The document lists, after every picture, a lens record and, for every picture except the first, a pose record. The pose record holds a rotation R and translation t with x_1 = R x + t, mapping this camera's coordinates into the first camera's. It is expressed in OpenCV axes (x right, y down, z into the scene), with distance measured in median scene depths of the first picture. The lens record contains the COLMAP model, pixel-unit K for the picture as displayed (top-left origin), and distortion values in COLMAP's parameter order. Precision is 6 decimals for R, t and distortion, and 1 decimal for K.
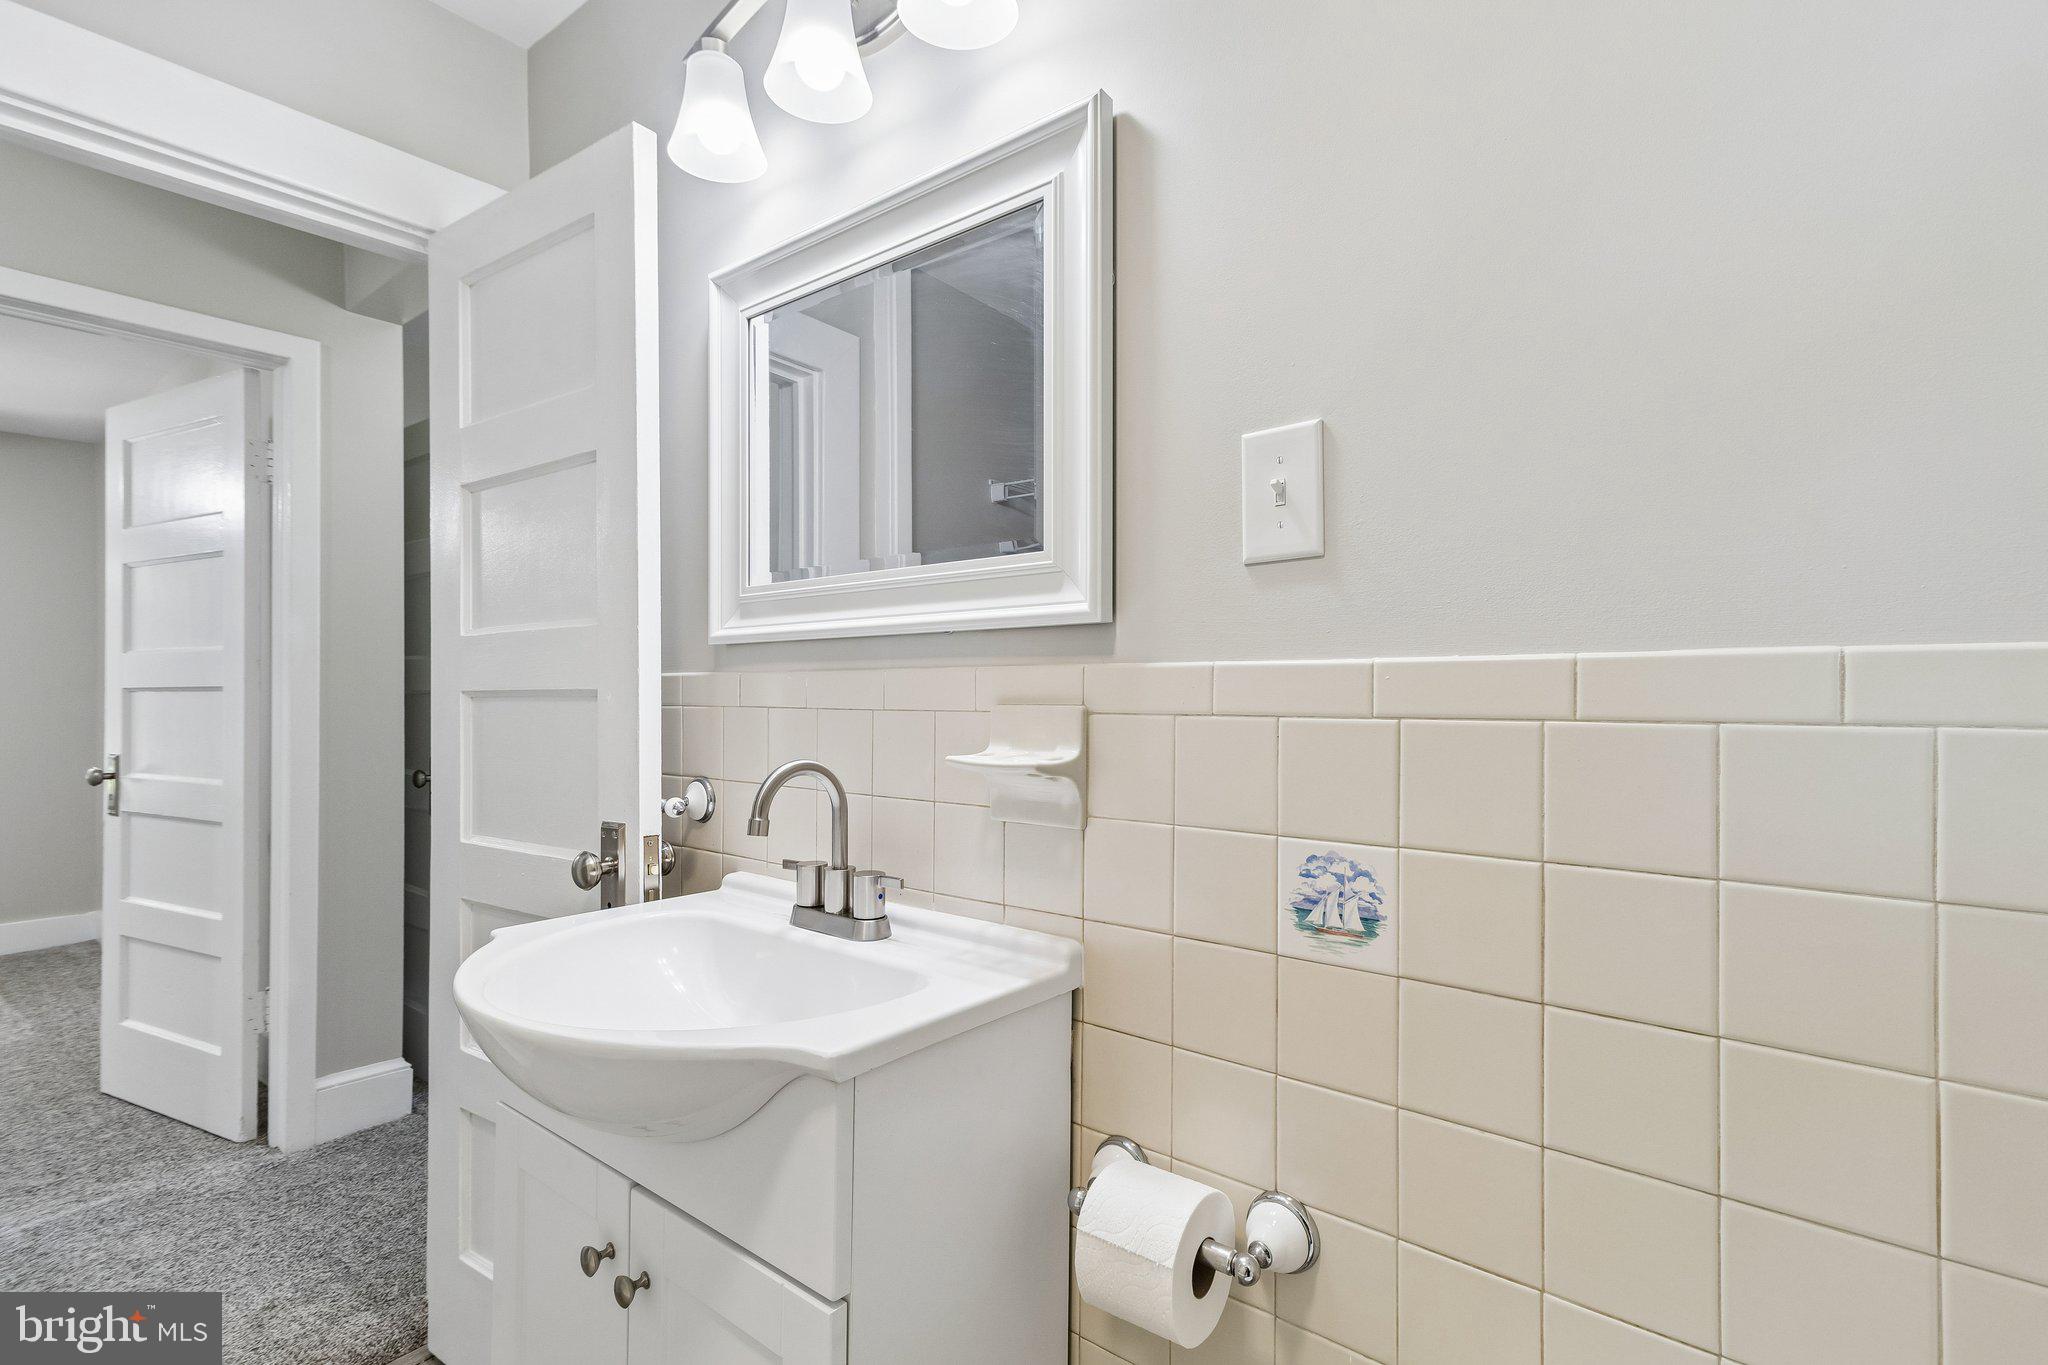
lens RADIAL K [[941.2, 0, 1024.0], [0, 941.2, 682.5], [0, 0, 1]] dist [0.001569, 0.000241]
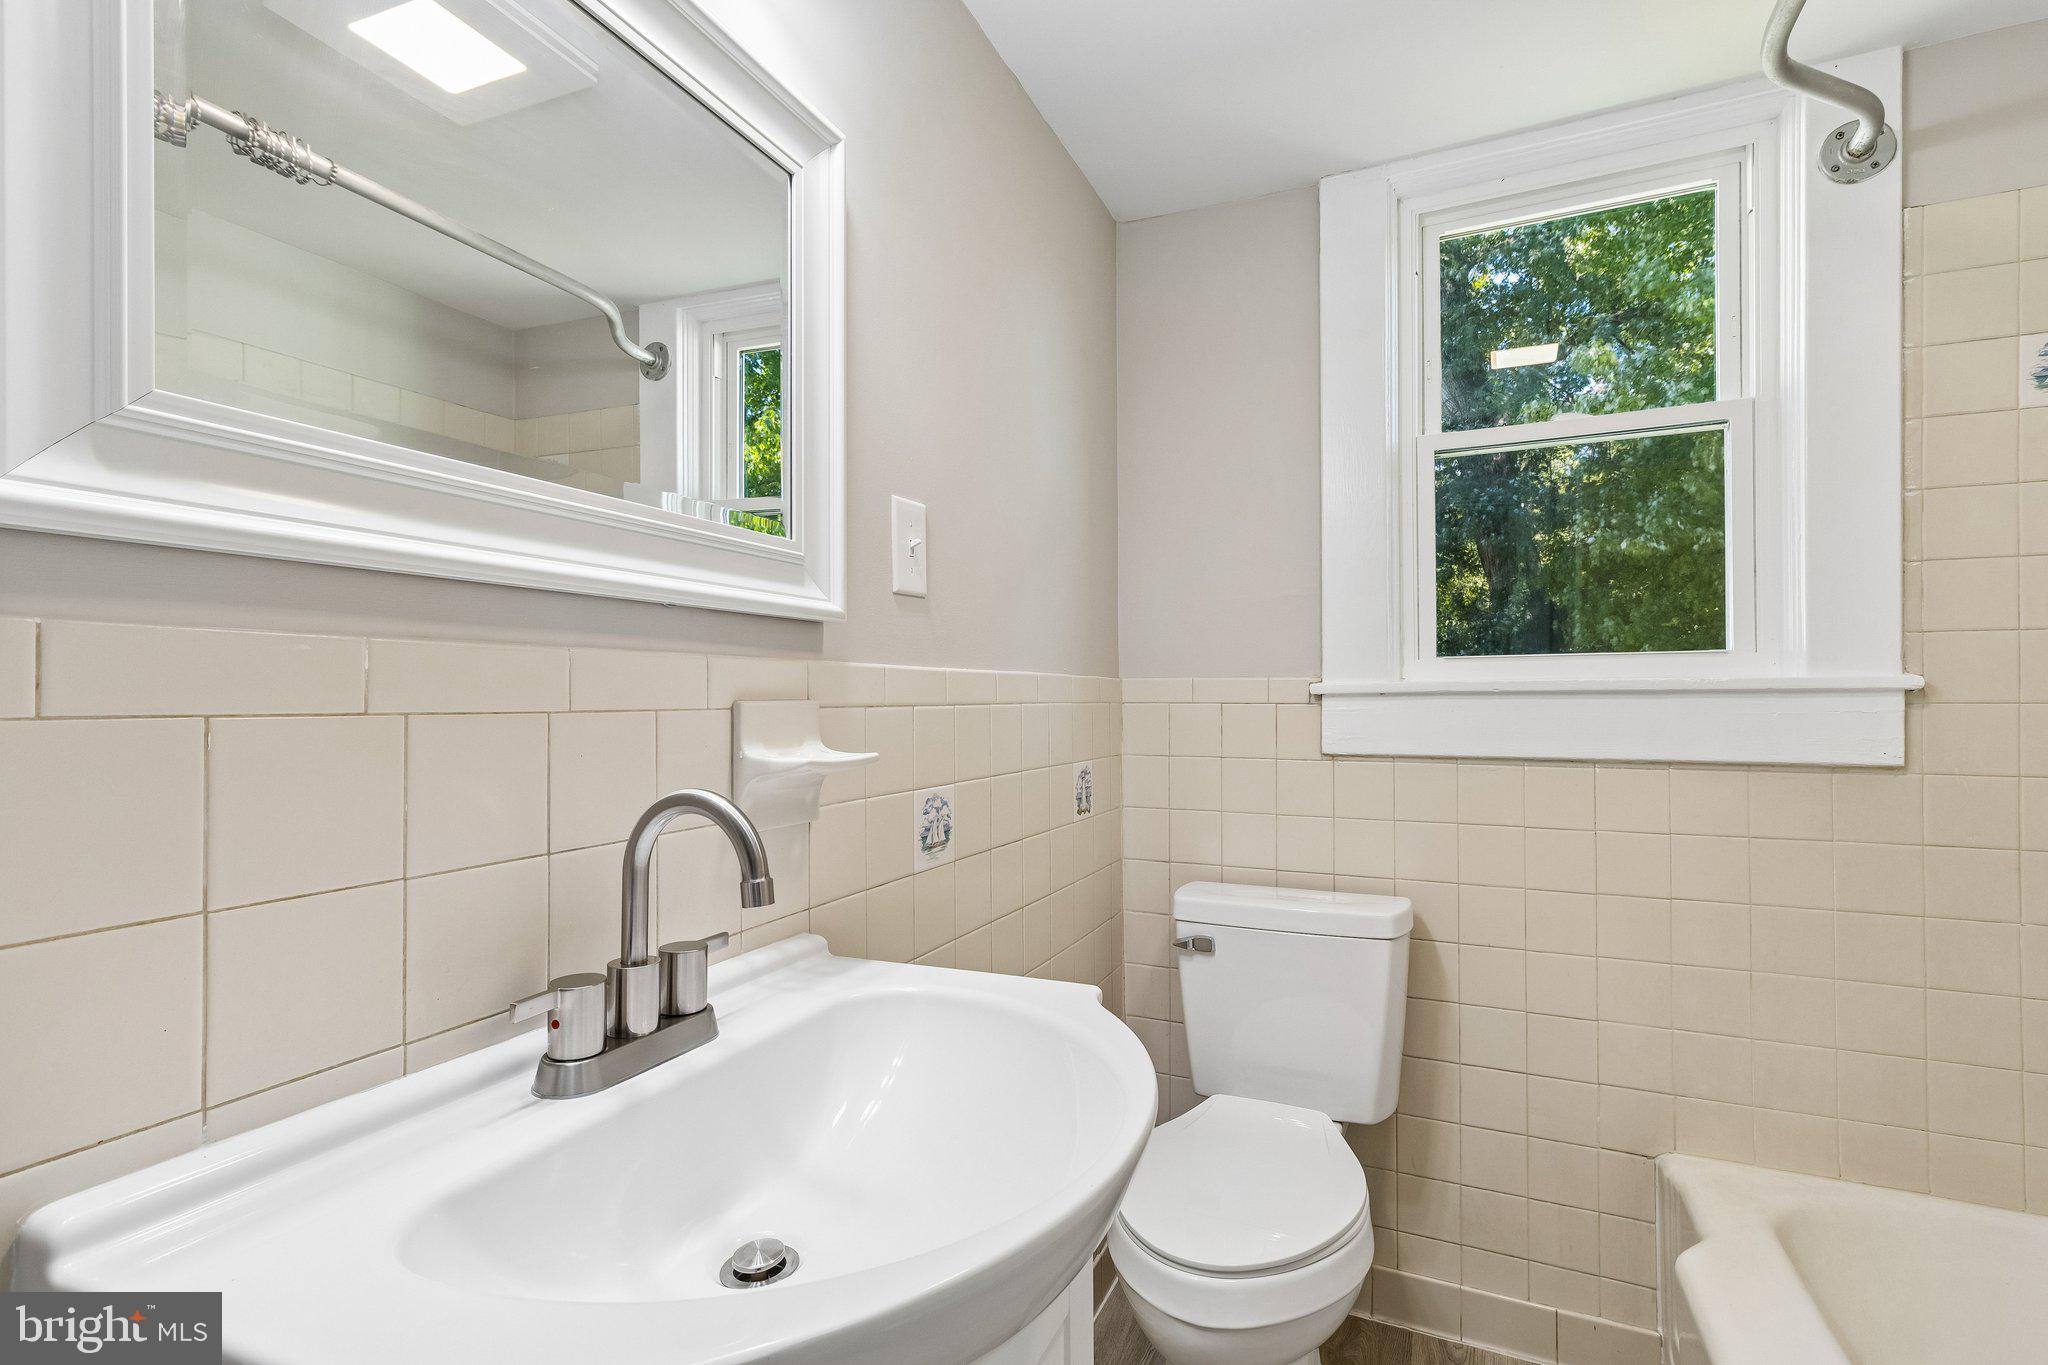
lens RADIAL K [[941.2, 0, 1024.0], [0, 941.2, 682.5], [0, 0, 1]] dist [0.001569, 0.000241]
pose [[-0.239407, 0.017887, 0.970754, -1.168374], [-0.005380, 0.999791, -0.019748, 0.028792], [-0.970904, -0.009951, -0.239261, 1.203468]]
